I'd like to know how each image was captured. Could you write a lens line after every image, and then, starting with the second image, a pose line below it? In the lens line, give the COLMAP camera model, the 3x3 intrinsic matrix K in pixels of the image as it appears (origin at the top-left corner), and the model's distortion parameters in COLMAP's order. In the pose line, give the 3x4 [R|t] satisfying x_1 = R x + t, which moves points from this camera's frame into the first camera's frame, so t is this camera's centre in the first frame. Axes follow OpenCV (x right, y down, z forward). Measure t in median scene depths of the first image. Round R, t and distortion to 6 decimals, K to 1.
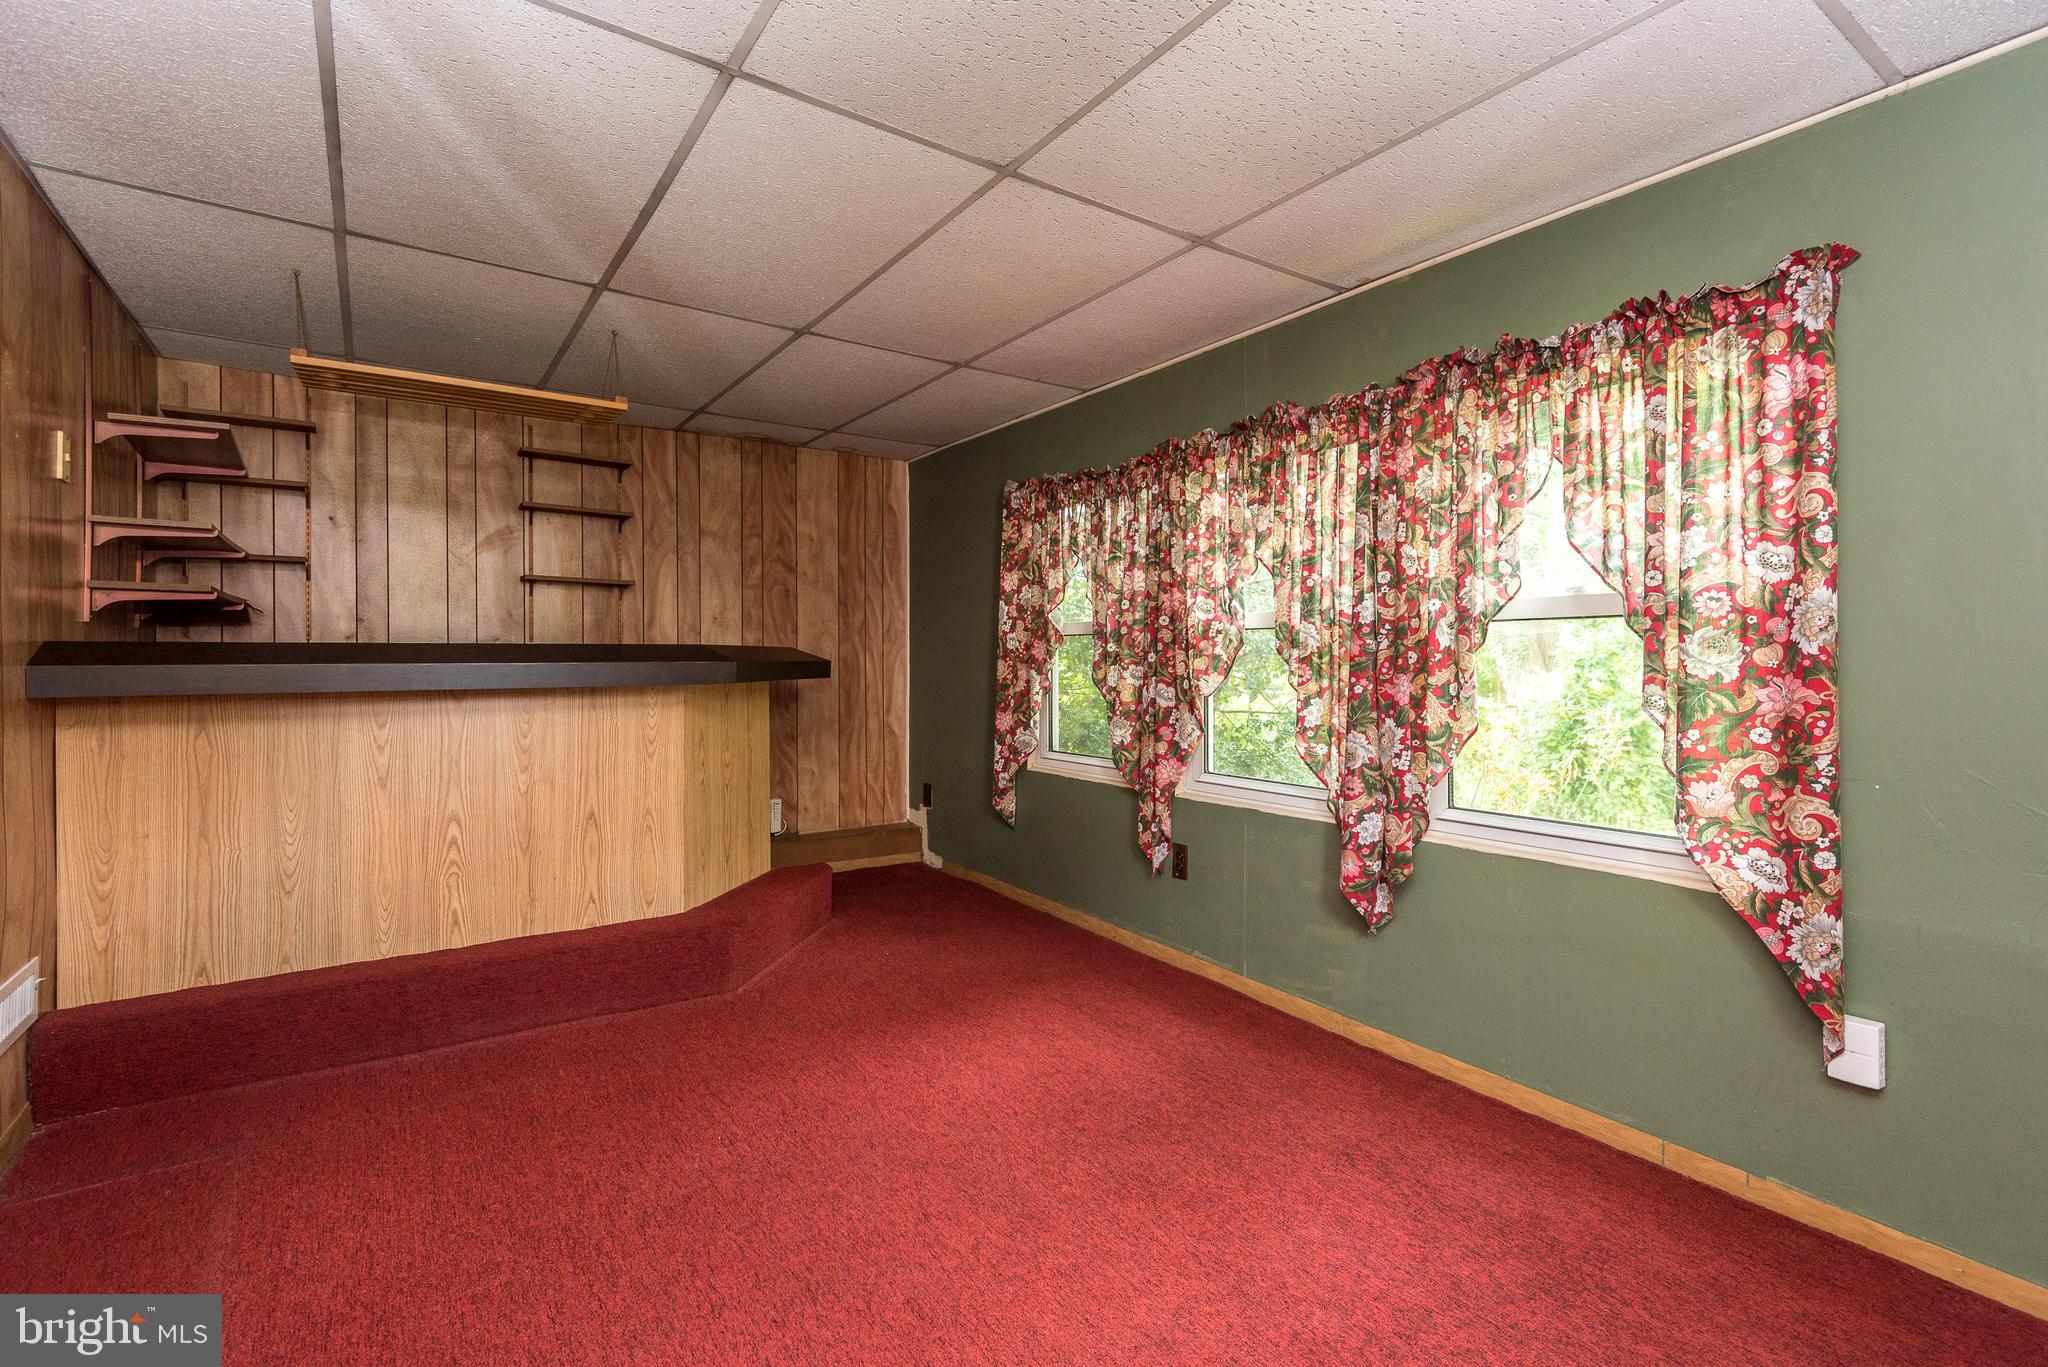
lens RADIAL K [[945.0, 0, 1027.5], [0, 945.0, 665.3], [0, 0, 1]] dist [0.024637, -0.004032]
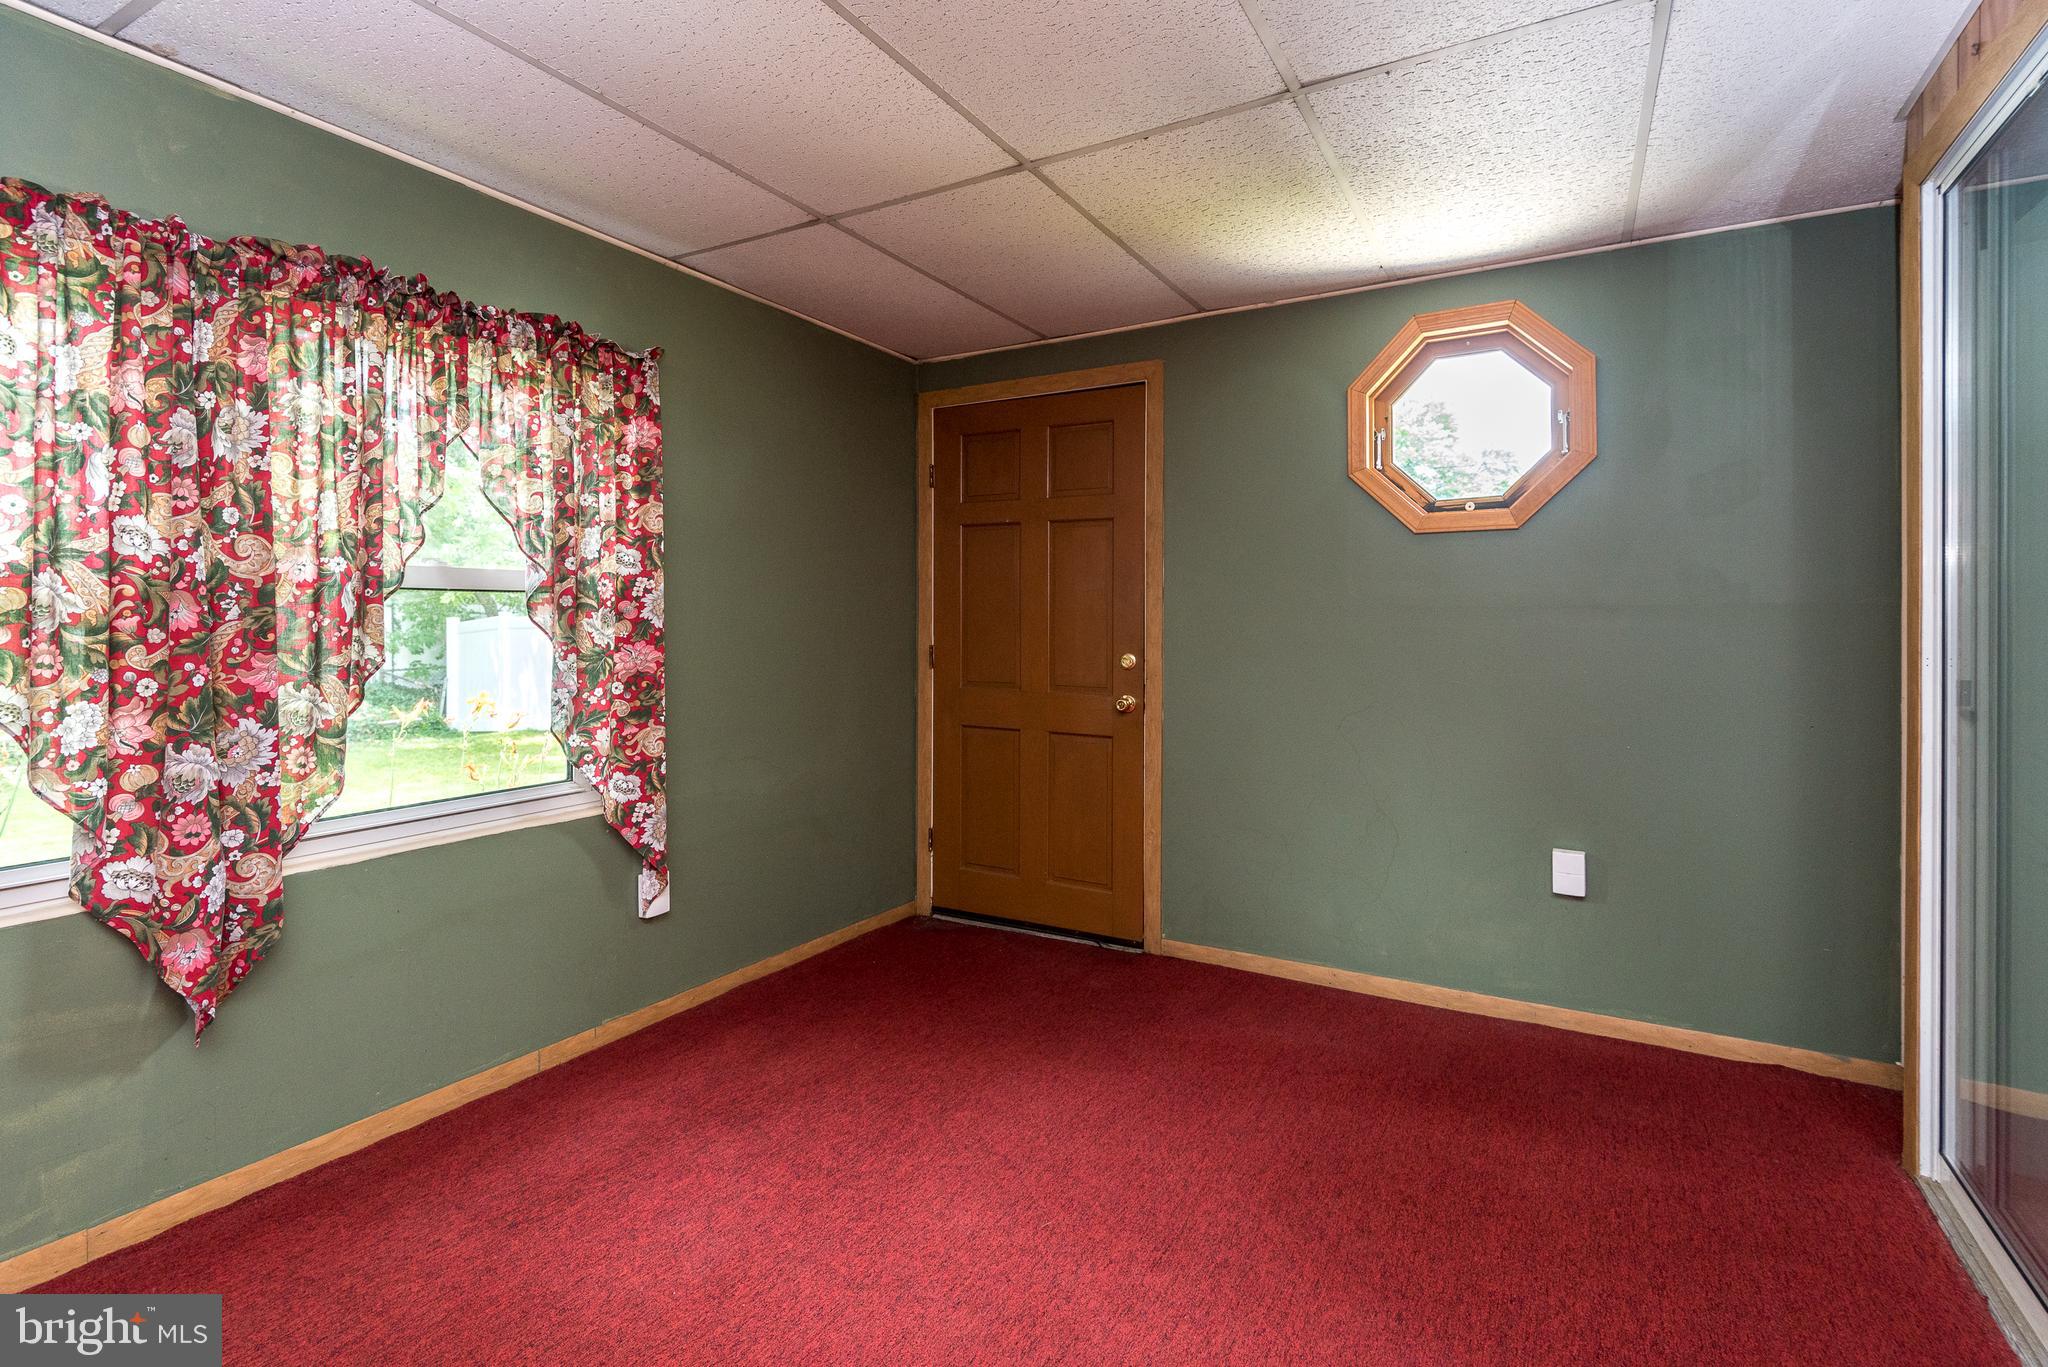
lens RADIAL K [[945.0, 0, 1038.1], [0, 945.0, 624.8], [0, 0, 1]] dist [0.024637, -0.004032]
pose [[-0.427633, -0.006439, 0.903929, -0.669406], [0.001210, 0.999970, 0.007695, -0.024053], [-0.903951, 0.004384, -0.427613, 1.009103]]
